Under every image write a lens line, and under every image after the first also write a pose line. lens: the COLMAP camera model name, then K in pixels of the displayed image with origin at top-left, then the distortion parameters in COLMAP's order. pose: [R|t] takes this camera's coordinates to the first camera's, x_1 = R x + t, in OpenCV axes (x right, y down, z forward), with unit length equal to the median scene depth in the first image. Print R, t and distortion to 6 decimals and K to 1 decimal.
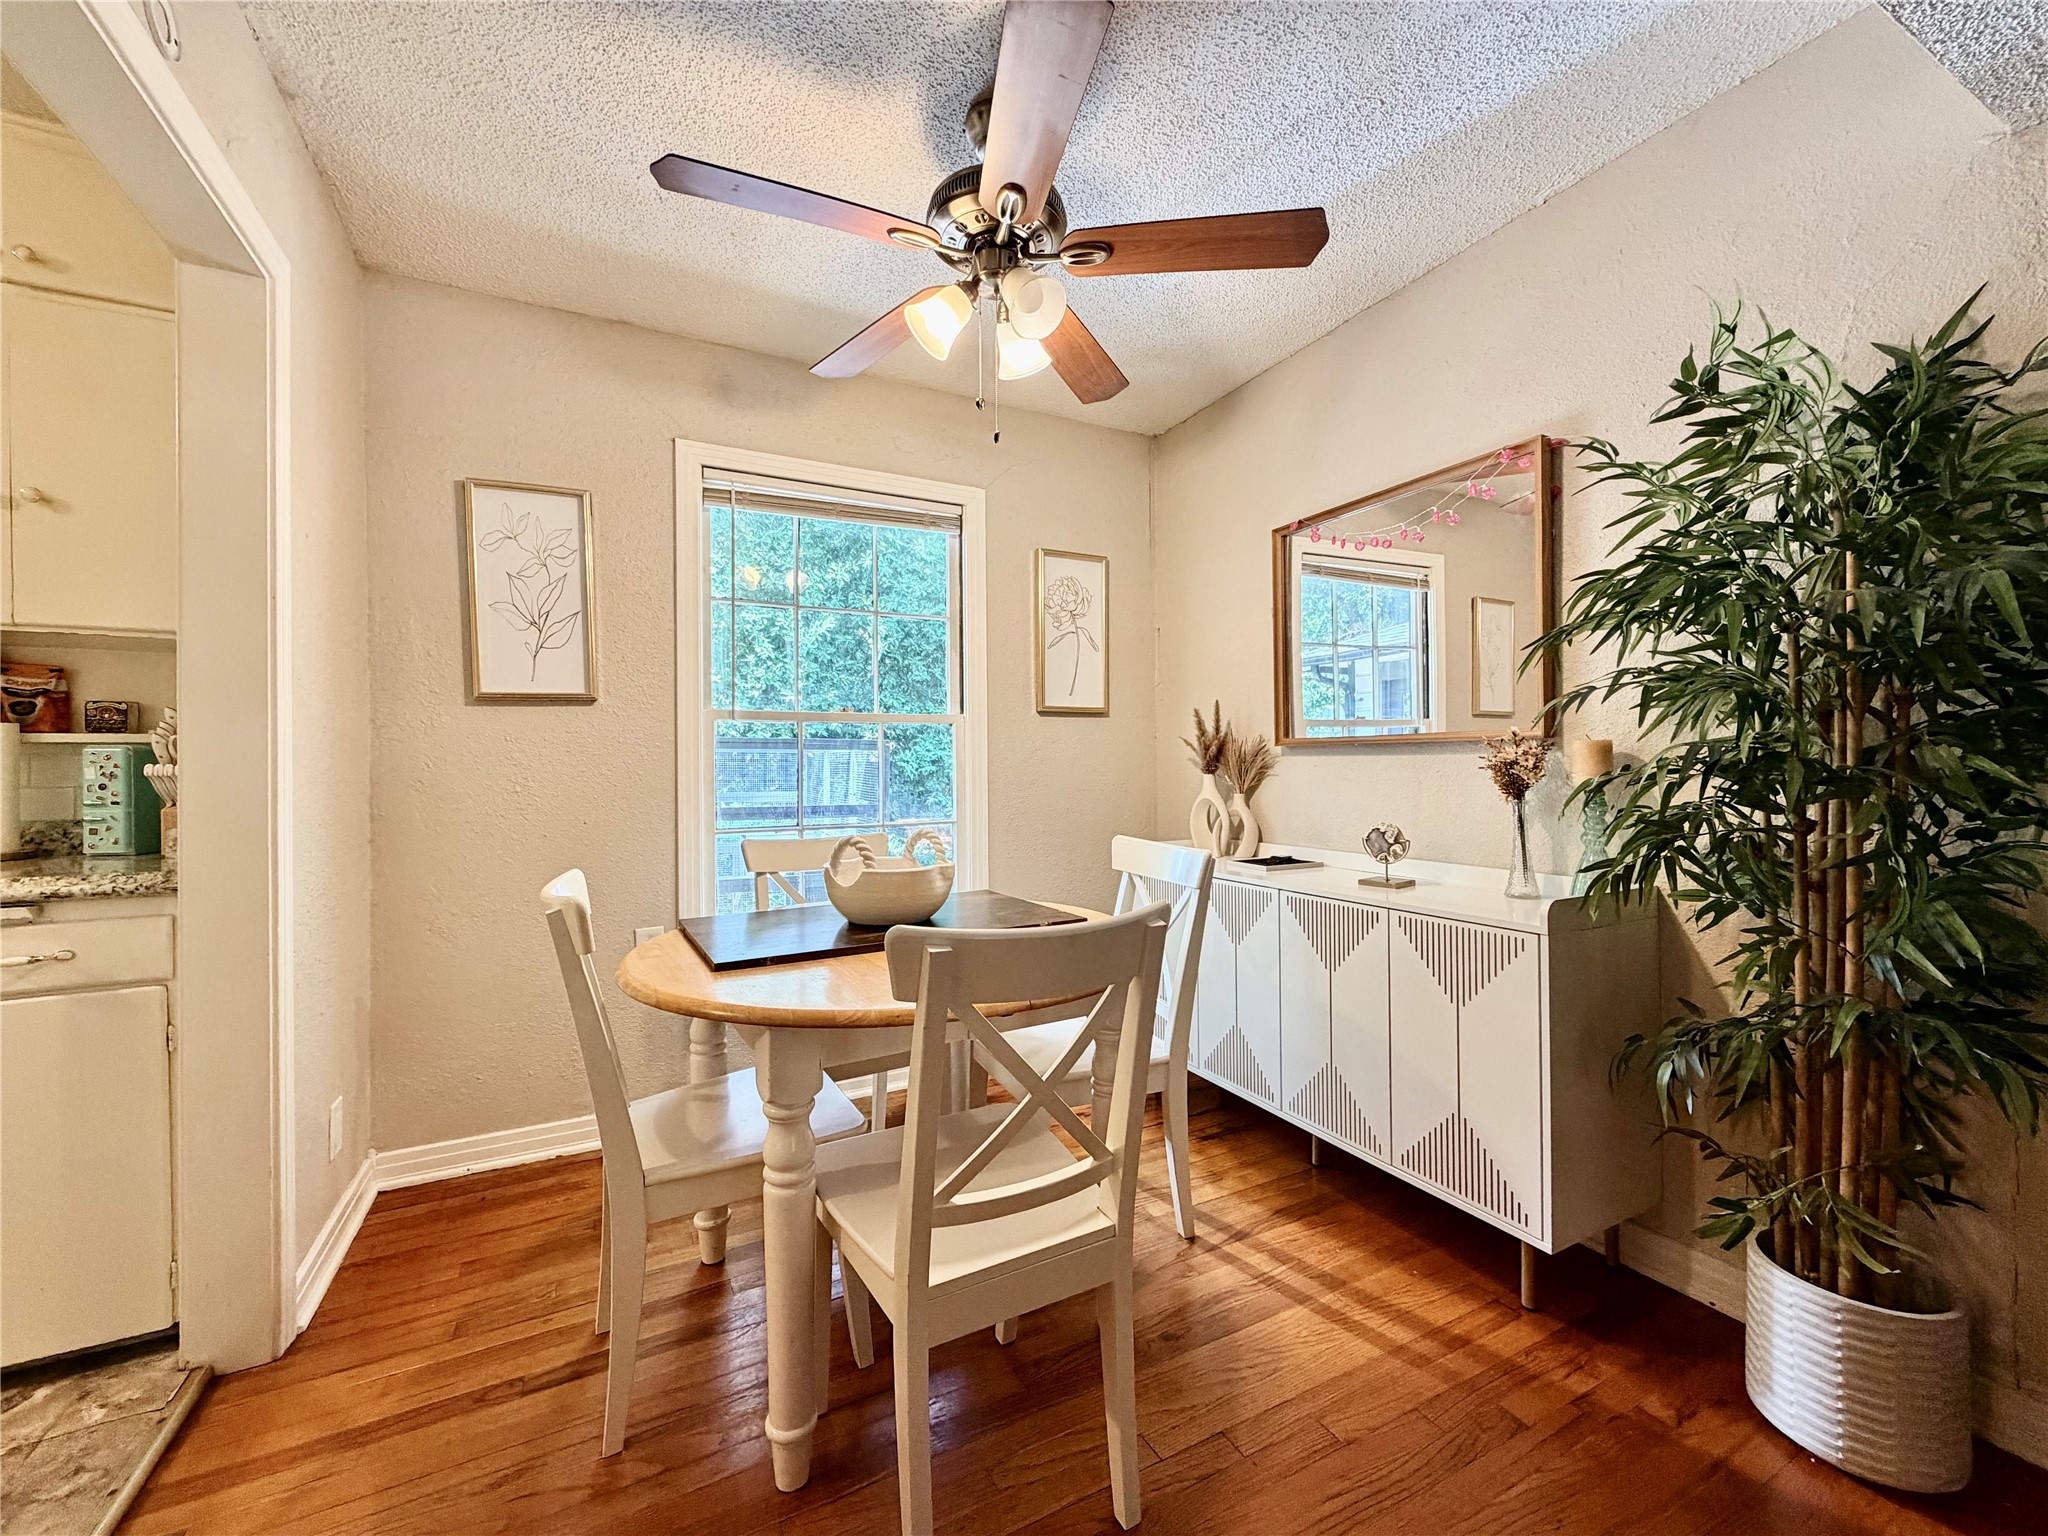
lens RADIAL K [[840.4, 0, 1028.7], [0, 840.4, 766.3], [0, 0, 1]] dist [-0.003629, 0.000379]
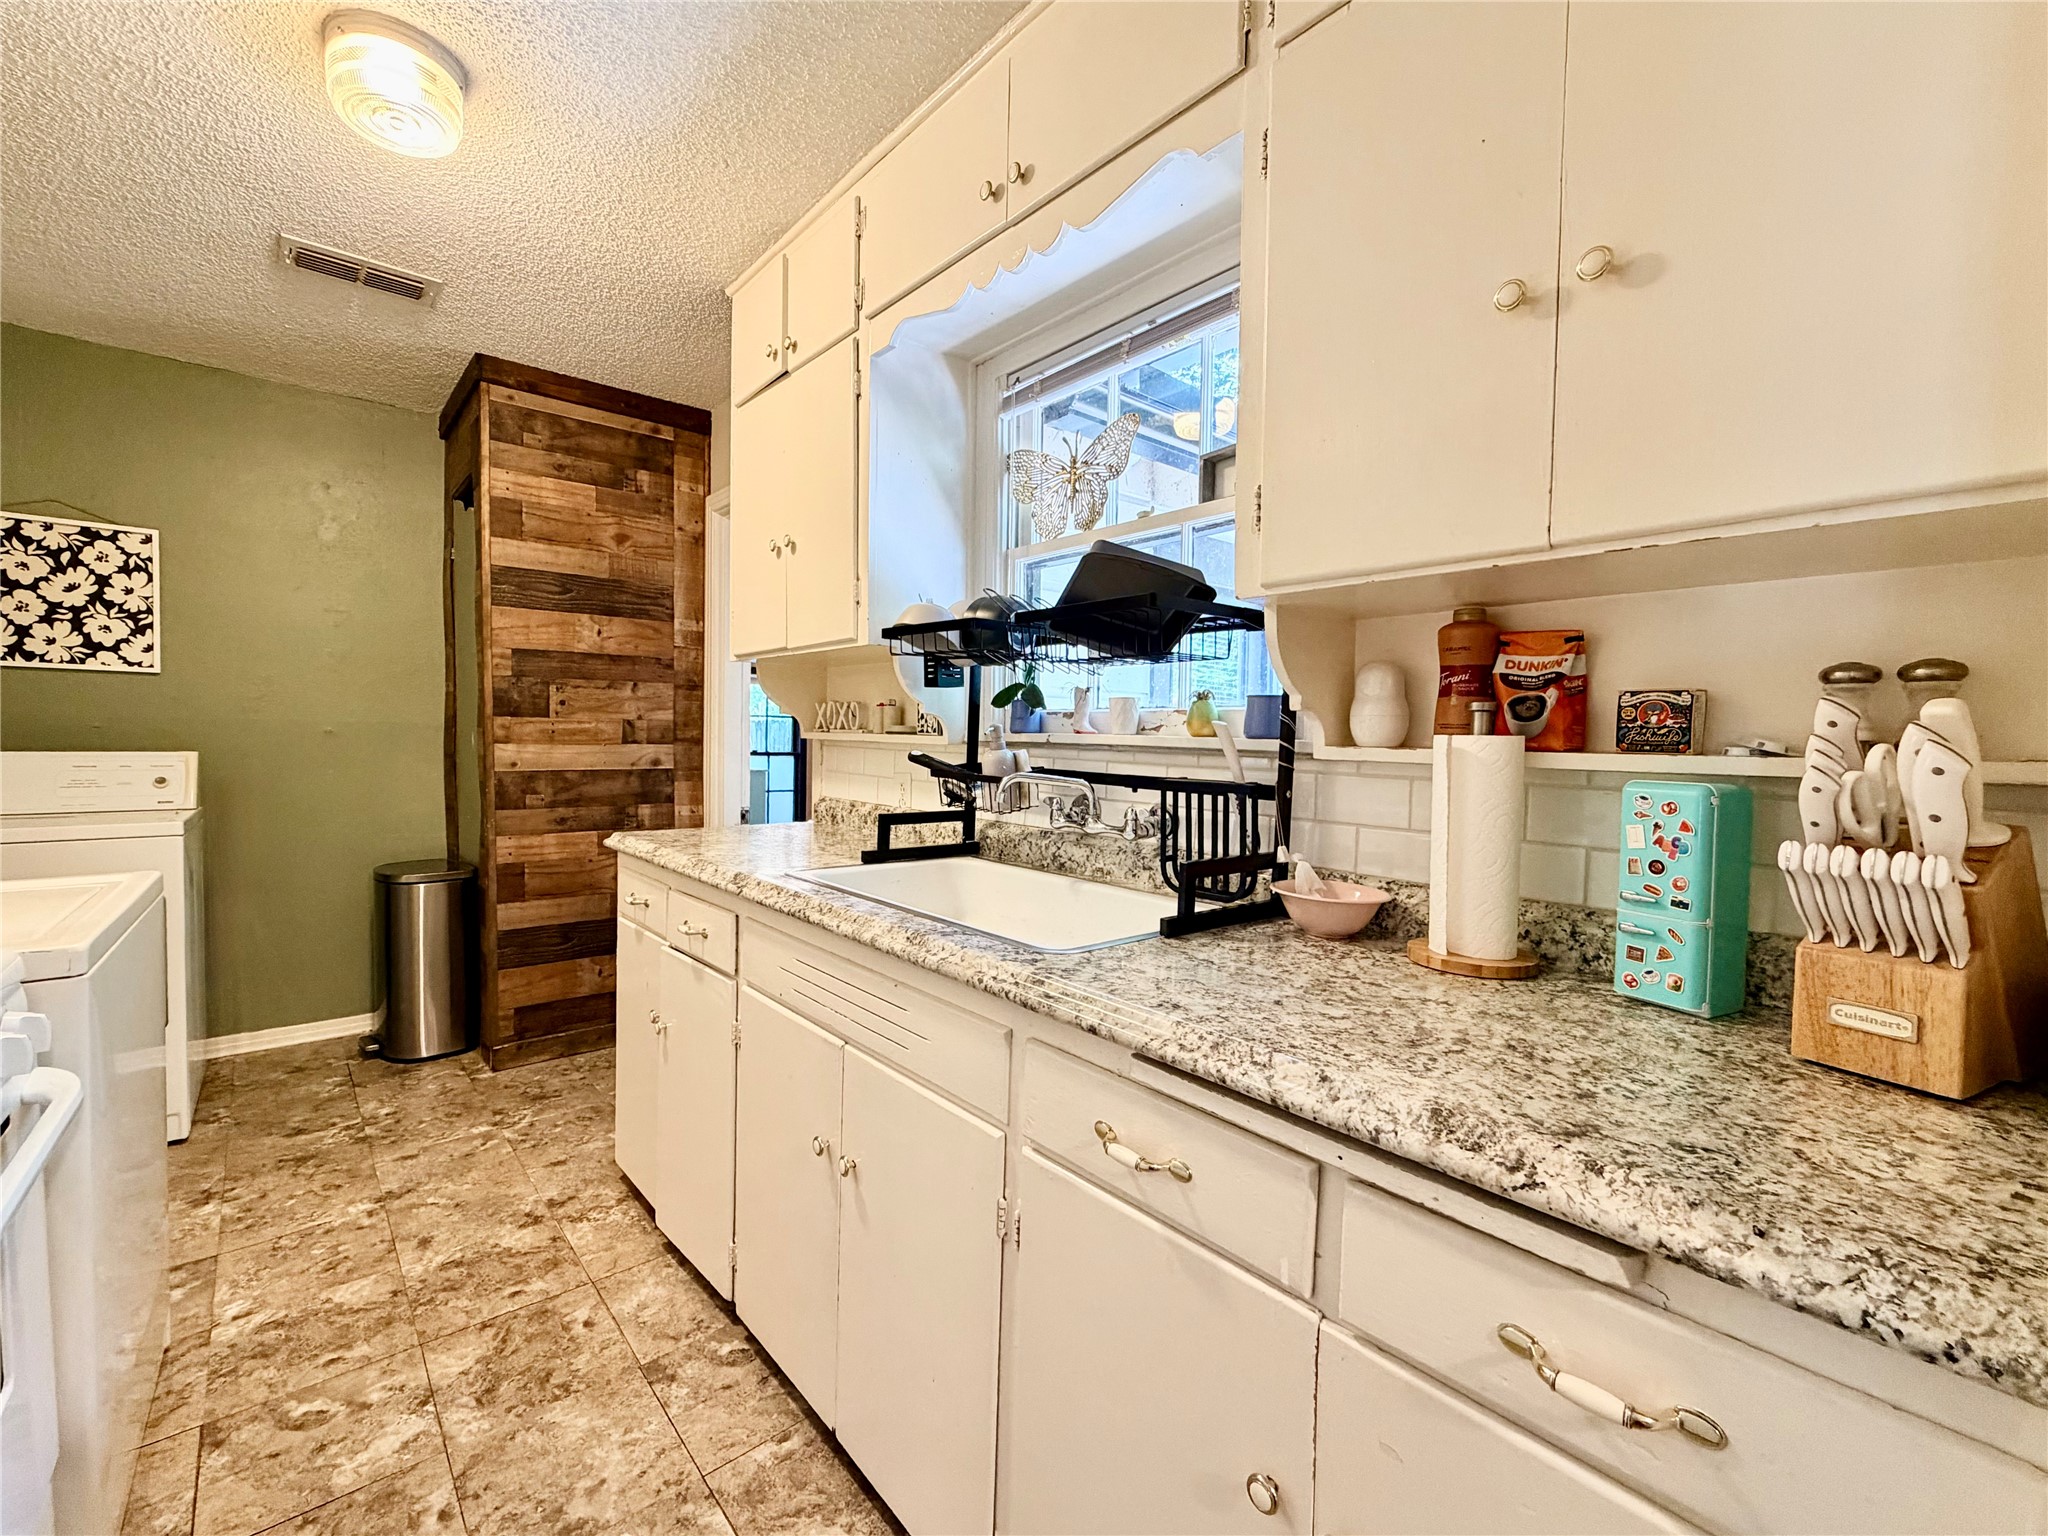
lens RADIAL K [[840.4, 0, 1024.0], [0, 840.4, 762.4], [0, 0, 1]] dist [-0.003629, 0.000379]
pose [[0.258689, 0.045729, -0.964878, -0.730020], [-0.019862, 0.998919, 0.042017, -0.049737], [0.965757, 0.008295, 0.259317, 0.513876]]
